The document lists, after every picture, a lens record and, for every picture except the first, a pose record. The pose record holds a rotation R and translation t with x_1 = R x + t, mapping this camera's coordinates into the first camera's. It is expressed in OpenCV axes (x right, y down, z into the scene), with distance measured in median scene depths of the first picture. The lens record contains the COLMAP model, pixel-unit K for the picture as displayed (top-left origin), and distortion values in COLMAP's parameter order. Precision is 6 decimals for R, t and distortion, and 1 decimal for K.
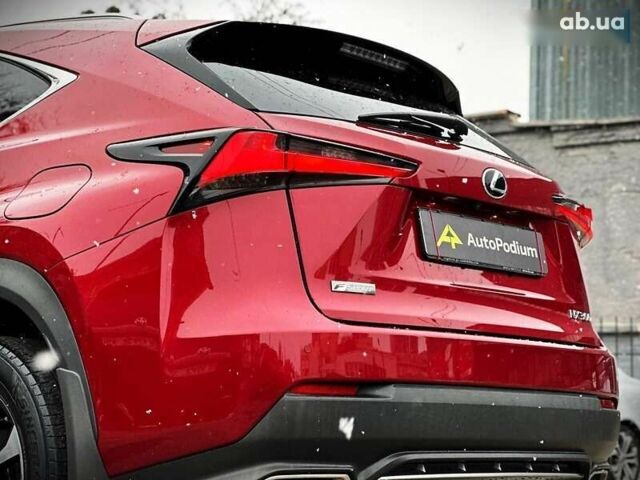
lens RADIAL K [[1457.8, 0, 317.1], [0, 1457.8, 221.7], [0, 0, 1]] dist [-0.069796, 4.400447]
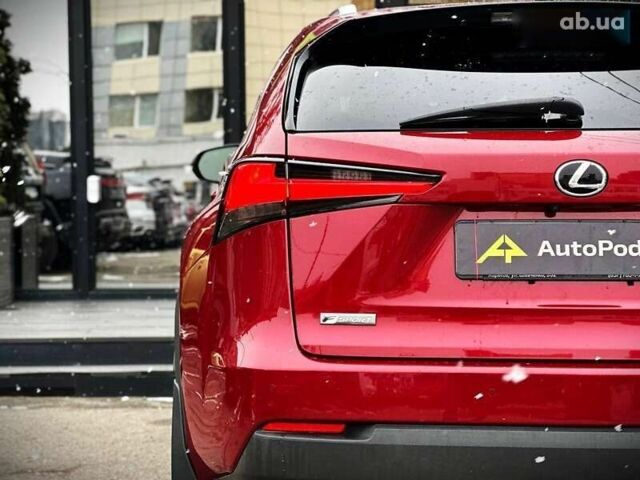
lens RADIAL K [[1457.8, 0, 317.1], [0, 1457.8, 221.7], [0, 0, 1]] dist [-0.069796, 4.400447]
pose [[0.646460, -0.020443, -0.762674, 0.697041], [0.116048, 0.990644, 0.071812, -0.083297], [0.754071, -0.134930, 0.642784, 0.361236]]
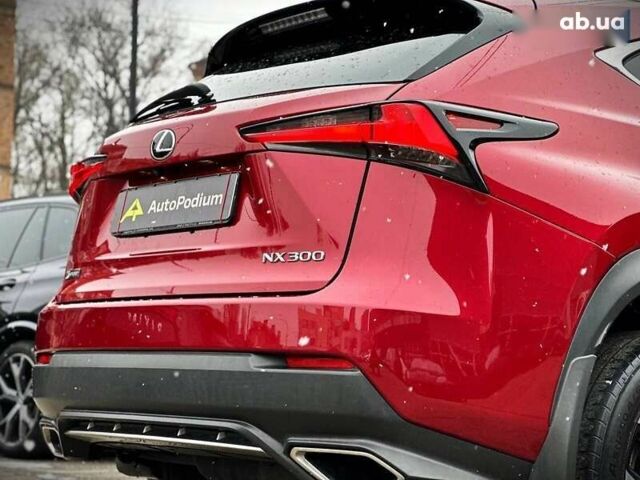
lens RADIAL K [[1457.8, 0, 317.1], [0, 1457.8, 221.7], [0, 0, 1]] dist [-0.069796, 4.400447]
pose [[-0.160876, -0.136519, -0.977487, 1.115375], [0.098314, 0.983245, -0.153503, 0.196204], [0.982066, -0.120796, -0.144759, 1.301964]]
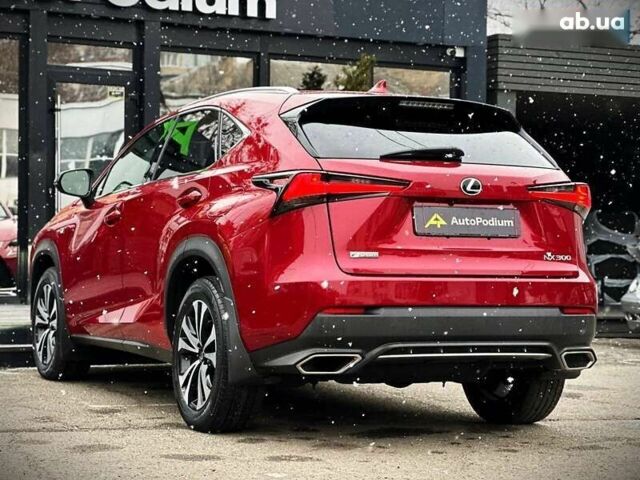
lens RADIAL K [[1457.8, 0, 317.1], [0, 1457.8, 221.7], [0, 0, 1]] dist [-0.069796, 4.400447]
pose [[0.920162, -0.023591, -0.390825, 0.653695], [0.059851, 0.994927, 0.080857, -0.141027], [0.386935, -0.097793, 0.916907, -0.671782]]
